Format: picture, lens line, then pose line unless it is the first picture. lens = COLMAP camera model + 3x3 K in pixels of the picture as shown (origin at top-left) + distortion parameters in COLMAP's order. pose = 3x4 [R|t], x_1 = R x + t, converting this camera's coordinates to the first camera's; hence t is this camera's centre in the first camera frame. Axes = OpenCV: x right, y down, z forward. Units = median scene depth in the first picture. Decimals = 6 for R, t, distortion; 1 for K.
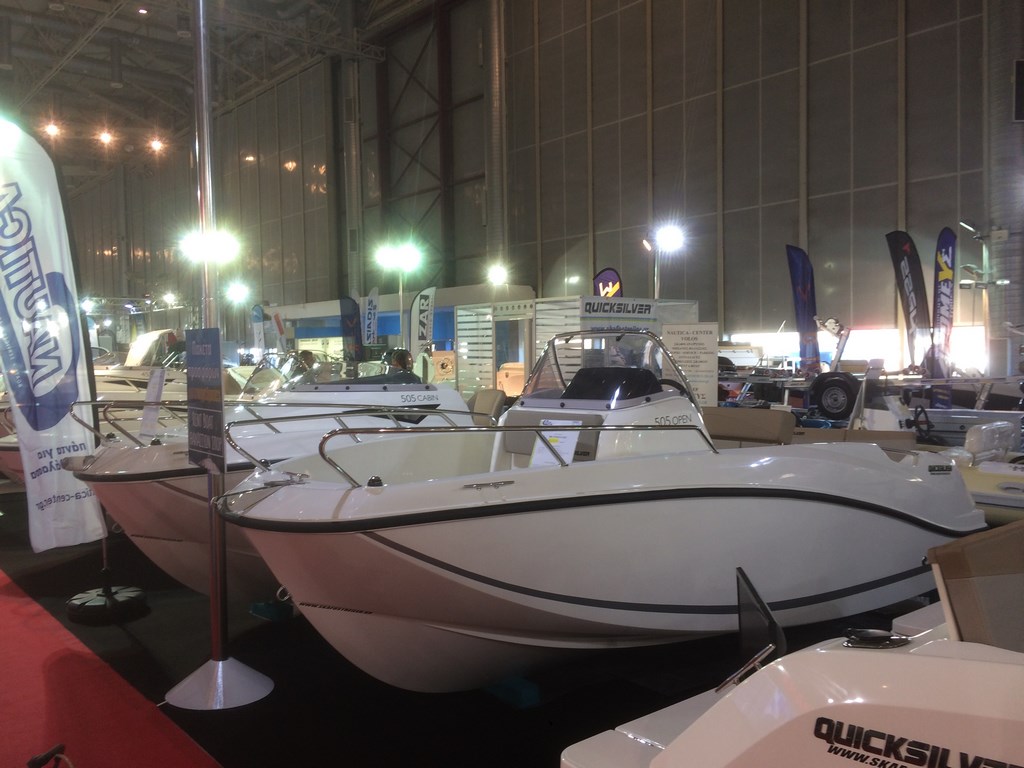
lens RADIAL K [[861.8, 0, 509.8], [0, 861.8, 381.5], [0, 0, 1]] dist [0.079274, -0.102960]
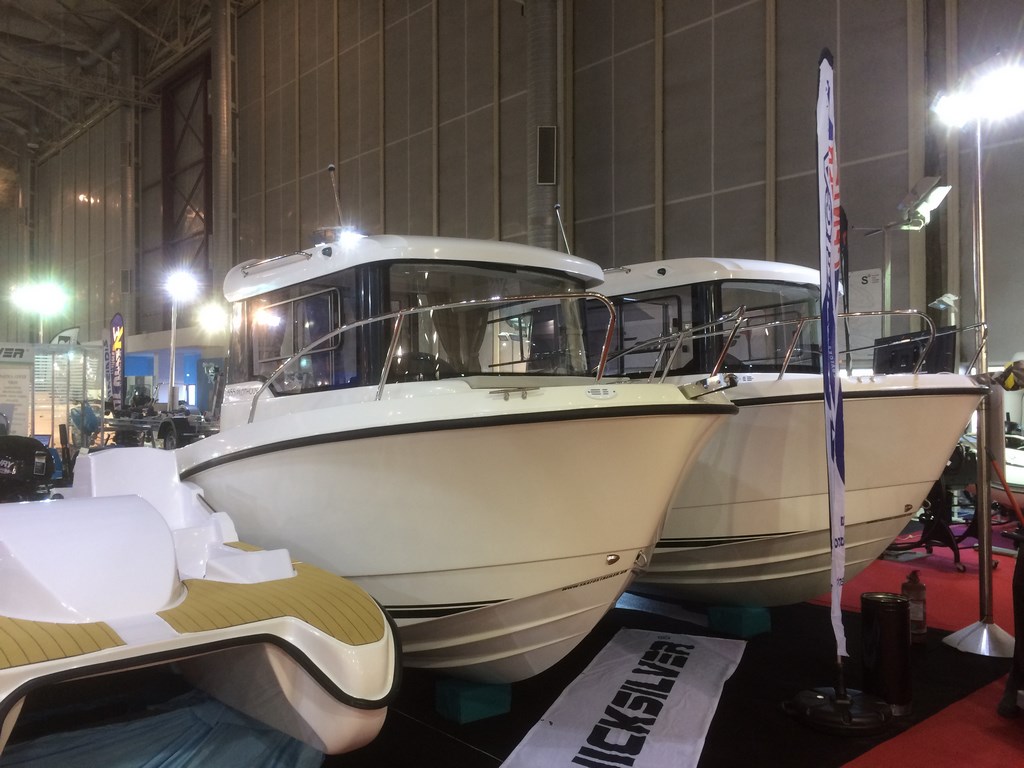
lens RADIAL K [[861.8, 0, 509.8], [0, 861.8, 381.5], [0, 0, 1]] dist [0.079274, -0.102960]
pose [[0.999413, 0.015391, 0.030604, 0.293474], [-0.013802, 0.998578, -0.051498, -0.002149], [-0.031353, 0.051046, 0.998204, -0.019444]]
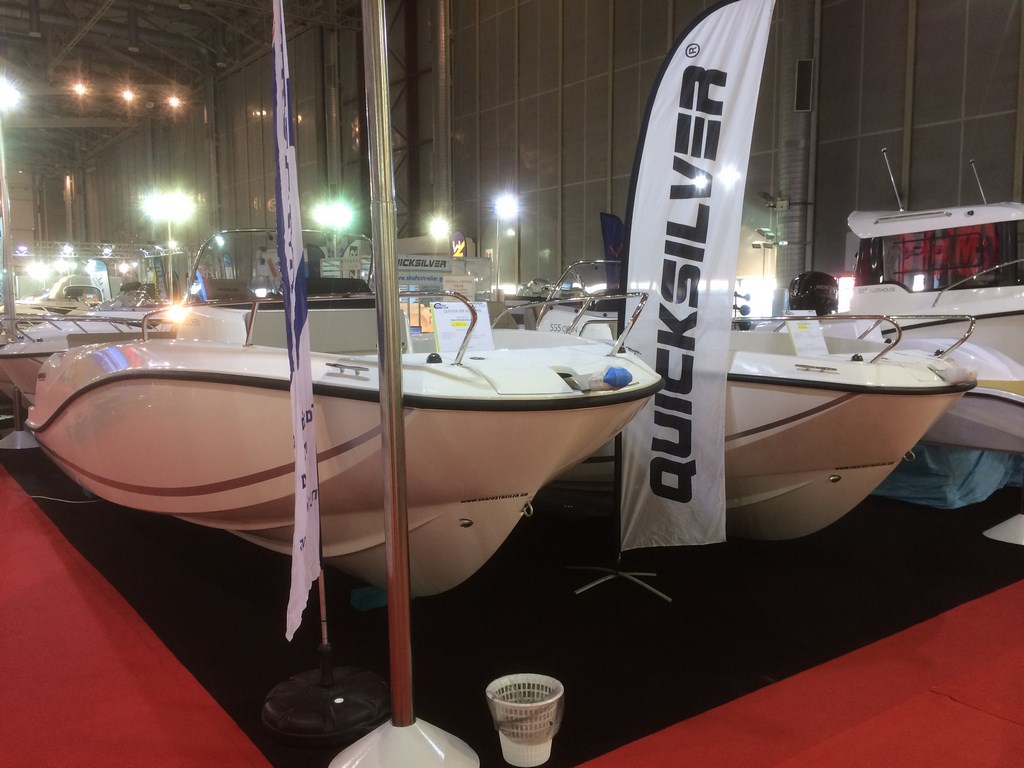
lens RADIAL K [[861.8, 0, 509.8], [0, 861.8, 381.5], [0, 0, 1]] dist [0.079274, -0.102960]
pose [[0.998299, 0.017715, -0.055546, 0.143001], [-0.014150, 0.997855, 0.063921, 0.005656], [0.056559, -0.063026, 0.996408, -0.155489]]
